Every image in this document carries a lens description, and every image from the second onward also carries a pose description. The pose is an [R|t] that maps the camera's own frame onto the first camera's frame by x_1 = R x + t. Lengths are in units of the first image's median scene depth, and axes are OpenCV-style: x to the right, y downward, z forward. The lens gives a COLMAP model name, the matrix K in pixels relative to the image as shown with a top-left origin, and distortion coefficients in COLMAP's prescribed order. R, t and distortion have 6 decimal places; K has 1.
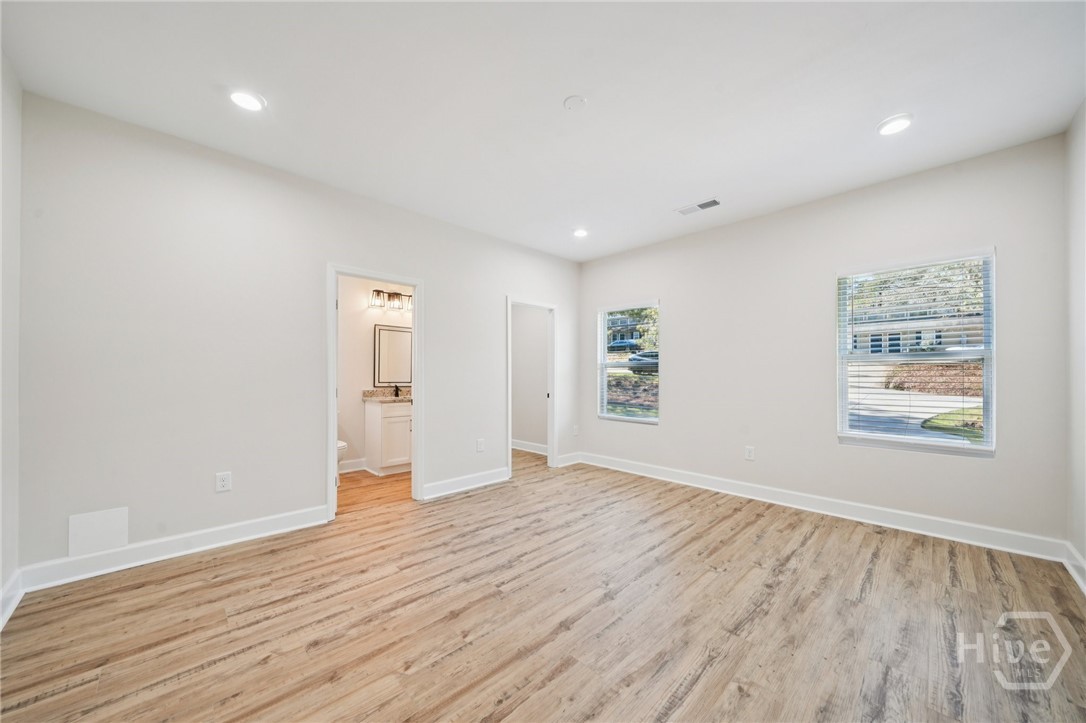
lens RADIAL K [[382.6, 0, 542.6], [0, 382.6, 377.0], [0, 0, 1]] dist [-0.000892, 0.000056]
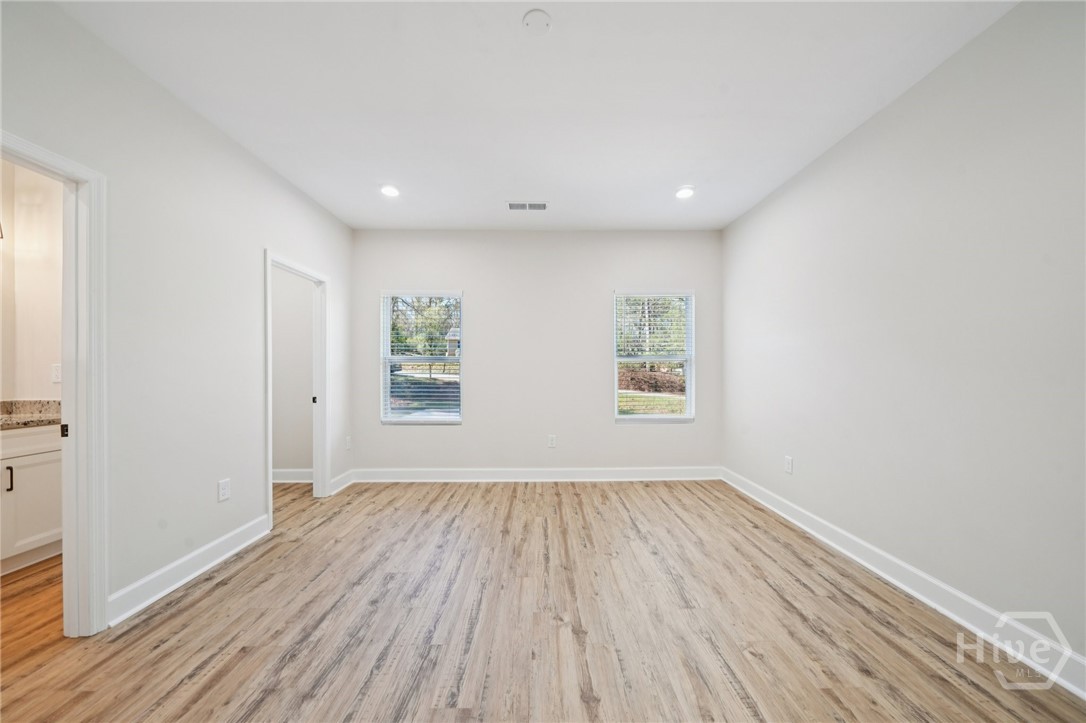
lens RADIAL K [[372.6, 0, 542.7], [0, 372.6, 372.5], [0, 0, 1]] dist [-0.004320, 0.000195]
pose [[0.690826, -0.003540, 0.723013, -0.284416], [0.005412, 0.999985, -0.000275, -0.000546], [-0.723001, 0.004103, 0.690835, 0.291901]]
